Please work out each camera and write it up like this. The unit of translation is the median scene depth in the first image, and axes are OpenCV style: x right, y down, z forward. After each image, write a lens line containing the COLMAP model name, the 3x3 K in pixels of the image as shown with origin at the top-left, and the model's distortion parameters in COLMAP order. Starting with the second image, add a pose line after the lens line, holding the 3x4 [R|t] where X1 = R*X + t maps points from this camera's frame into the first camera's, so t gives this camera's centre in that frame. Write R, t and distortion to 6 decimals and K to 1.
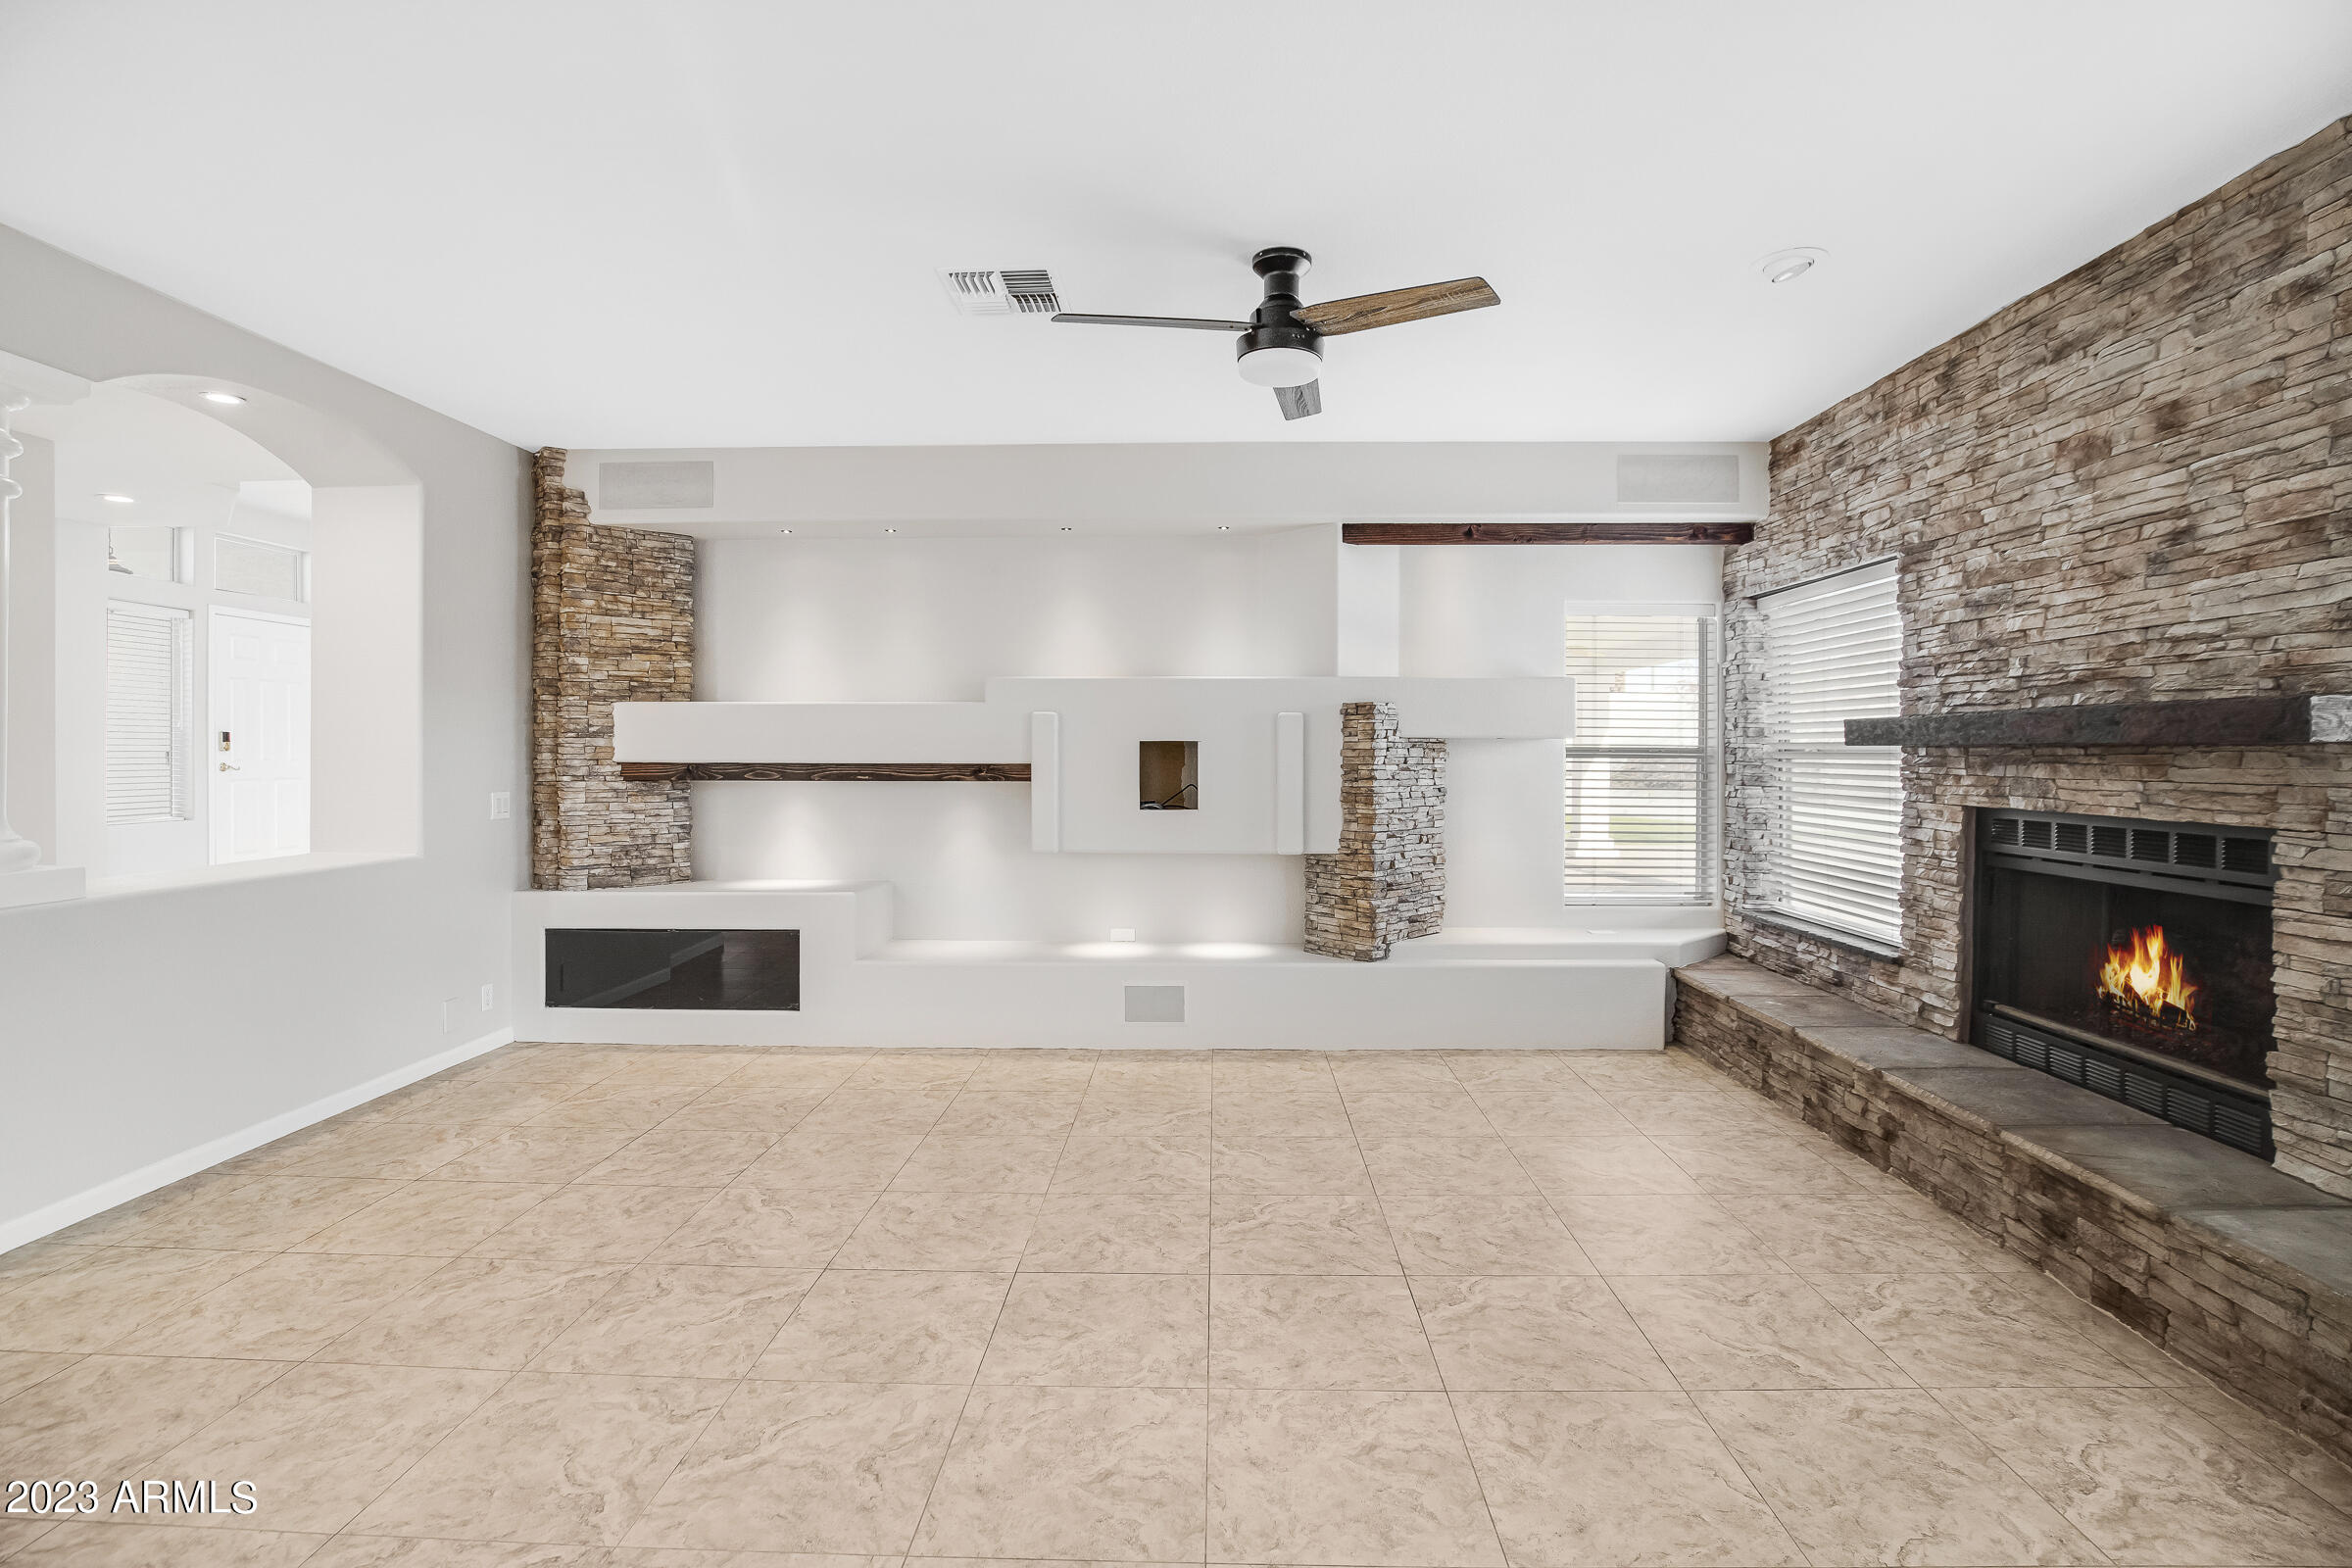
lens RADIAL K [[1075.8, 0, 1160.2], [0, 1075.8, 742.5], [0, 0, 1]] dist [-0.017703, -0.002256]
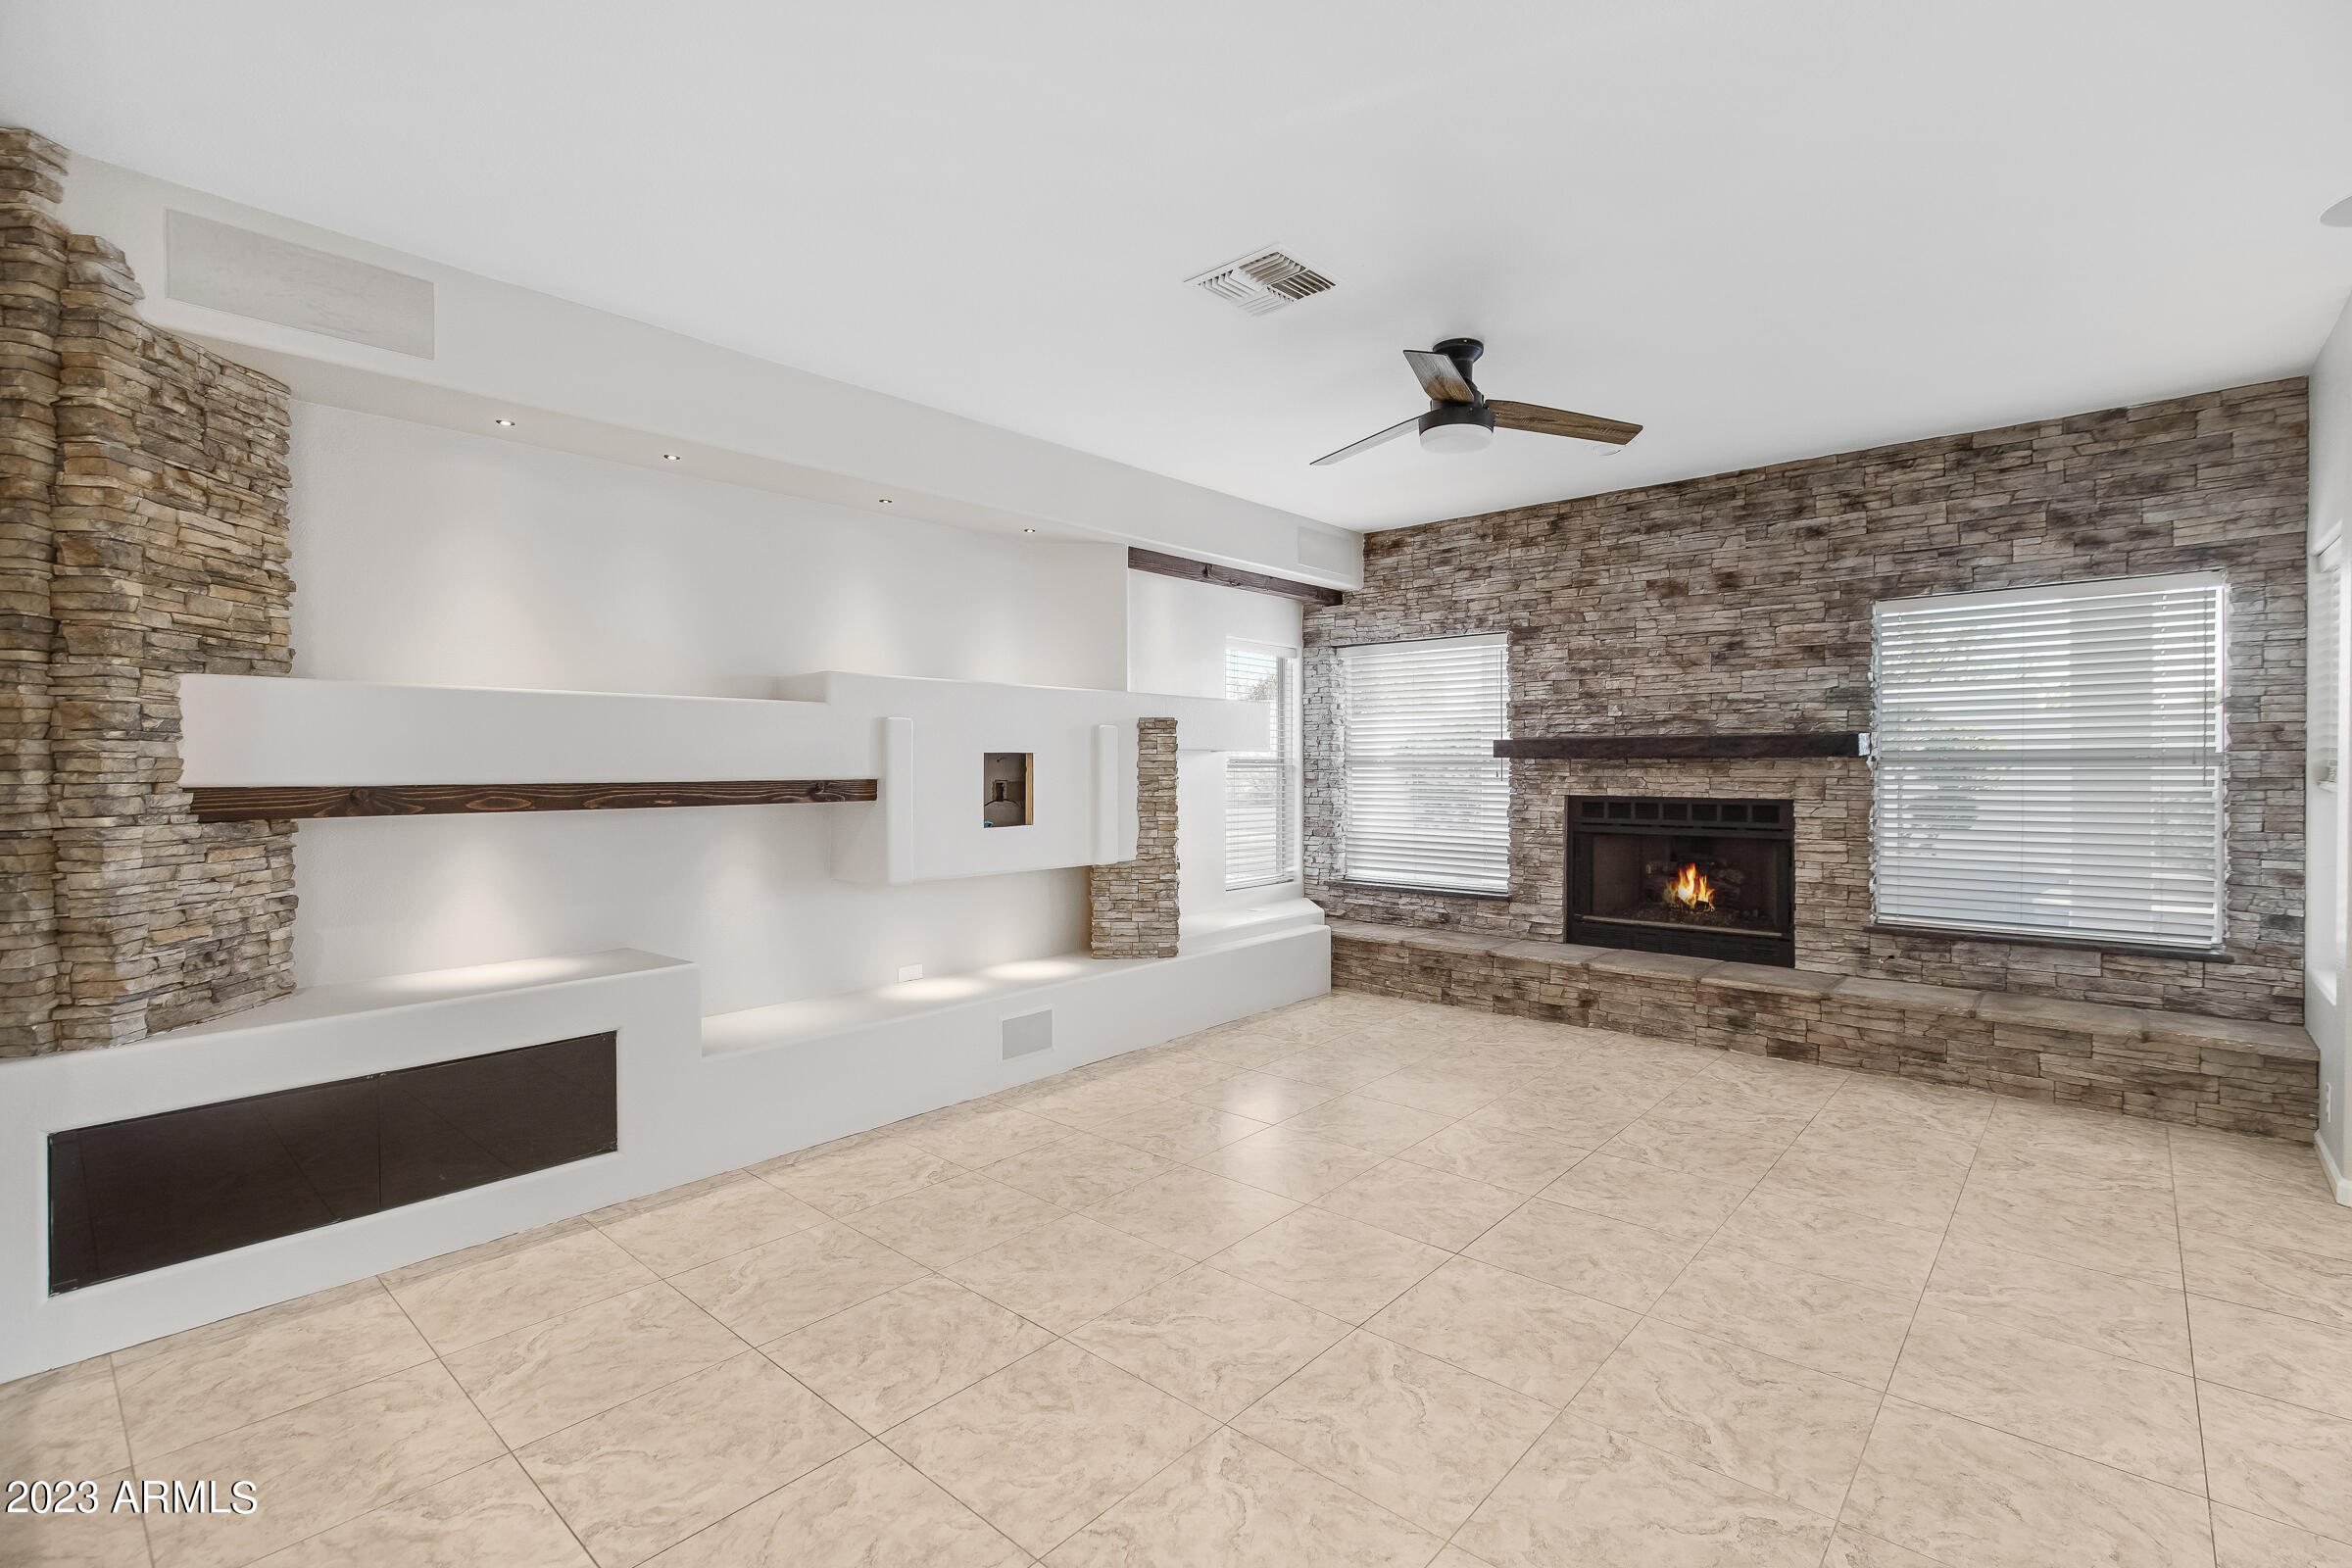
lens RADIAL K [[1075.8, 0, 1173.2], [0, 1075.8, 774.4], [0, 0, 1]] dist [-0.017703, -0.002256]
pose [[0.638134, -0.010768, 0.769850, -0.823591], [-0.002792, 0.999863, 0.016299, 0.003068], [-0.769920, -0.012551, 0.638017, 0.402847]]
